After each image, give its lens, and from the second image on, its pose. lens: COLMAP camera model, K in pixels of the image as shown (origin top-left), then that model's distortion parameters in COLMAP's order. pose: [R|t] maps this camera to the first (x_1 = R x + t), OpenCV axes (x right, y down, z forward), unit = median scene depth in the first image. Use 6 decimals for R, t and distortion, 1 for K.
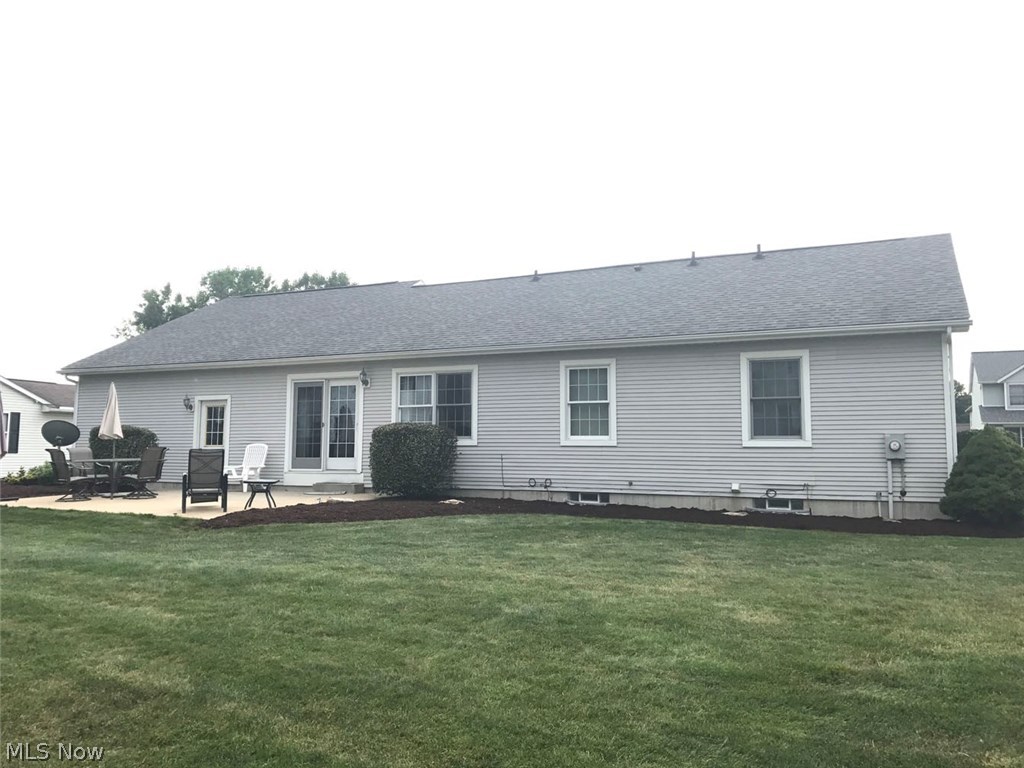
lens RADIAL K [[848.6, 0, 512.0], [0, 848.6, 384.0], [0, 0, 1]] dist [0.055900, -0.001983]
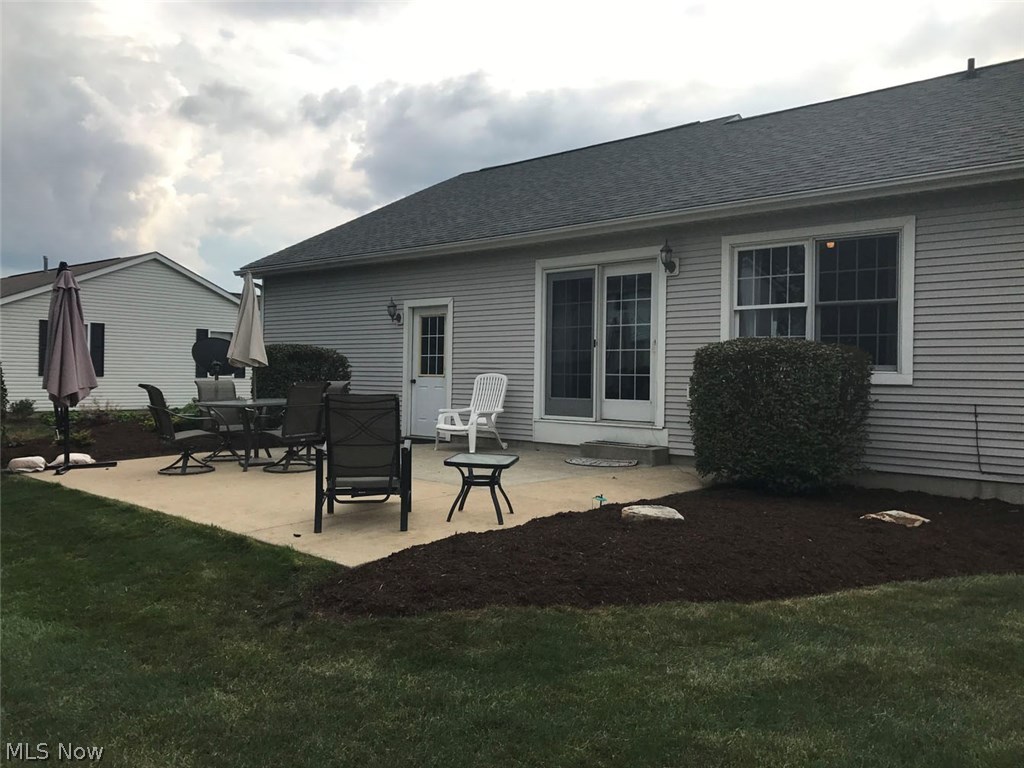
lens RADIAL K [[827.2, 0, 512.0], [0, 827.2, 384.0], [0, 0, 1]] dist [-0.126350, 0.000034]
pose [[0.956860, 0.010038, -0.290376, -0.112634], [0.016899, 0.995788, 0.090111, 0.024160], [0.290058, -0.091130, 0.952660, 0.444103]]
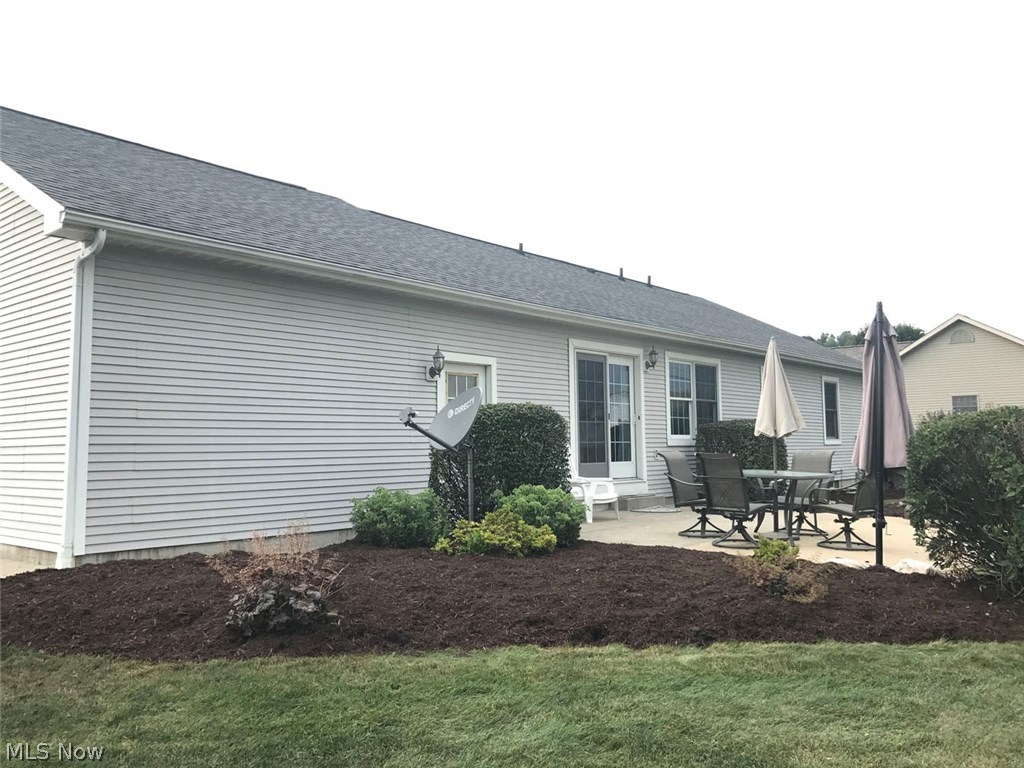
lens RADIAL K [[848.6, 0, 512.0], [0, 848.6, 384.0], [0, 0, 1]] dist [0.055900, -0.001983]
pose [[0.253758, 0.058095, 0.965522, -0.943612], [-0.077743, 0.996190, -0.039508, 0.055764], [-0.964138, -0.065037, 0.257308, 0.903521]]
